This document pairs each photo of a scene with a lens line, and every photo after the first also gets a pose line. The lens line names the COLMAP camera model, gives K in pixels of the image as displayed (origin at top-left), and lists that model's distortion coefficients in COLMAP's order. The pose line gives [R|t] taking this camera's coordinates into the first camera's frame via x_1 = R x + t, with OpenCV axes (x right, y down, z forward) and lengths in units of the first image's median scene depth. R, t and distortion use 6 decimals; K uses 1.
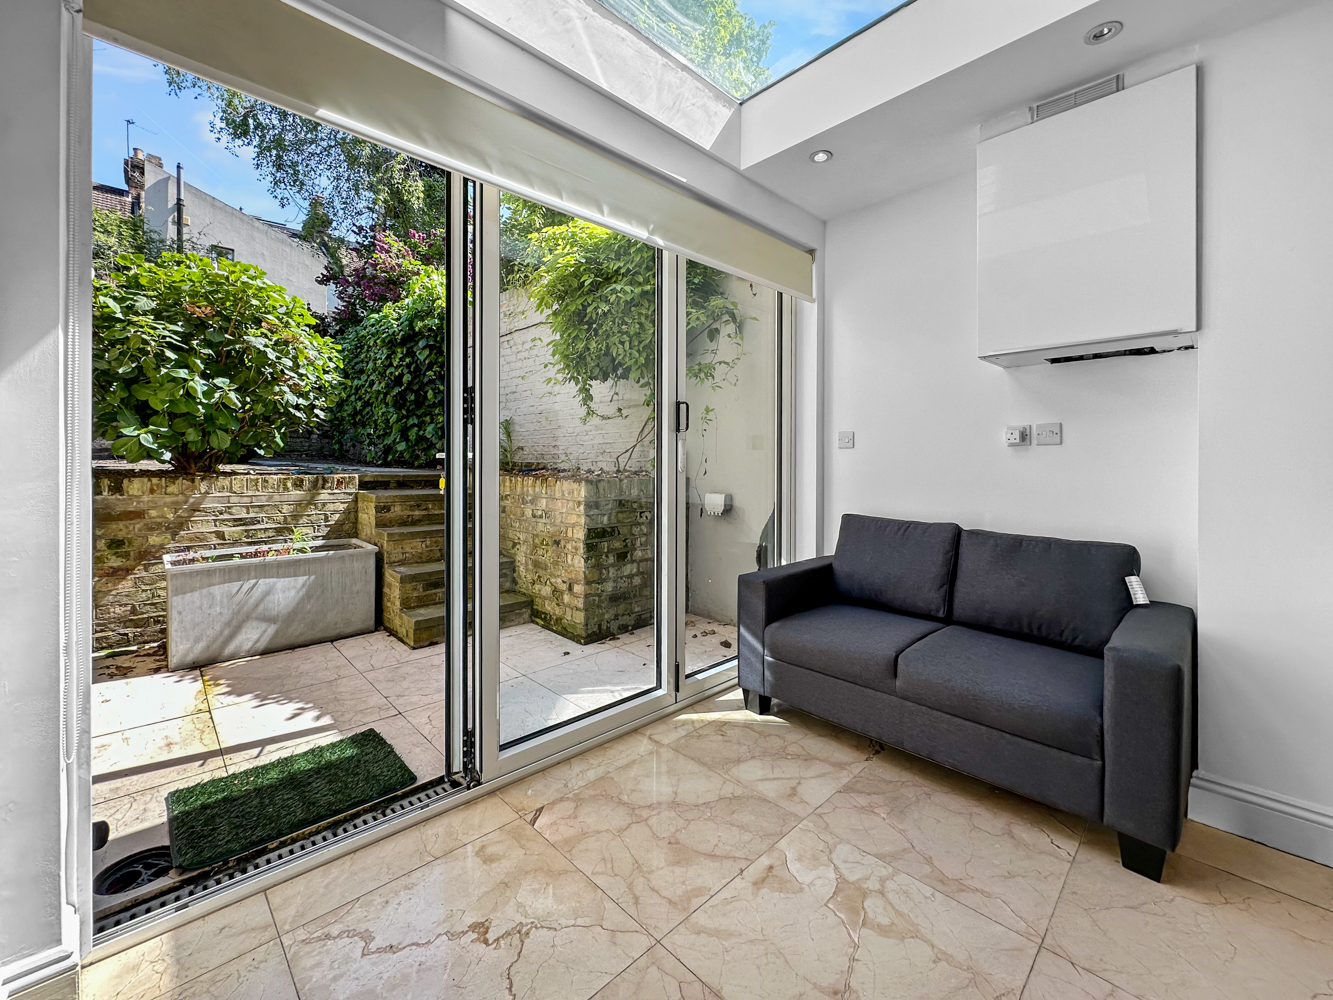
lens RADIAL K [[541.1, 0, 670.9], [0, 541.1, 499.1], [0, 0, 1]] dist [-0.002260, -0.000614]
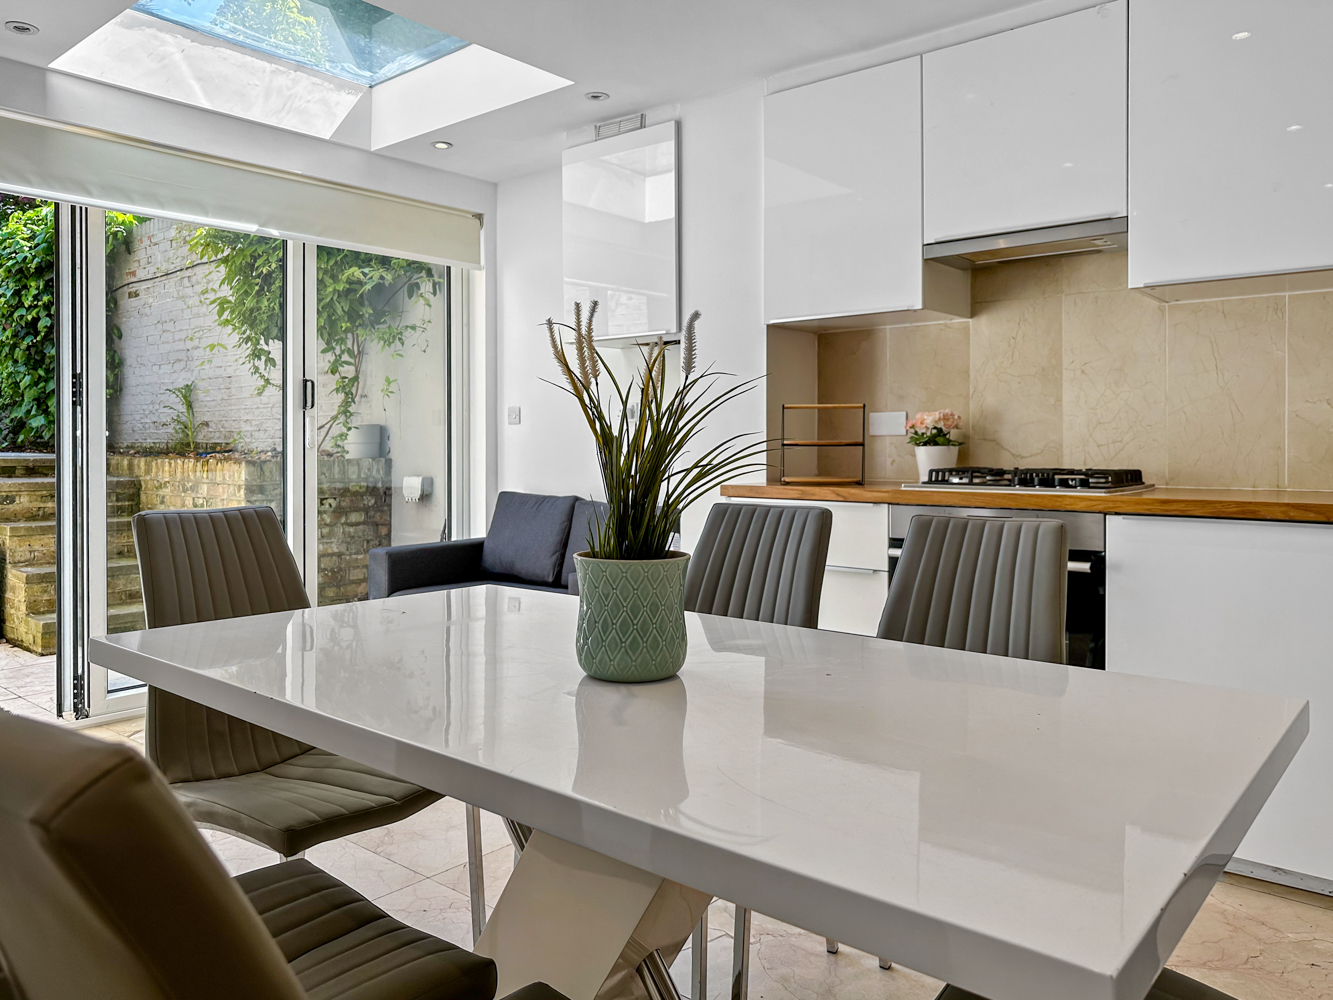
lens RADIAL K [[989.6, 0, 664.3], [0, 989.6, 498.7], [0, 0, 1]] dist [-0.016443, 0.020615]
pose [[0.995859, -0.011268, 0.090210, 0.376955], [0.012523, 0.999832, -0.013353, 0.056836], [-0.090044, 0.014427, 0.995833, -0.665994]]
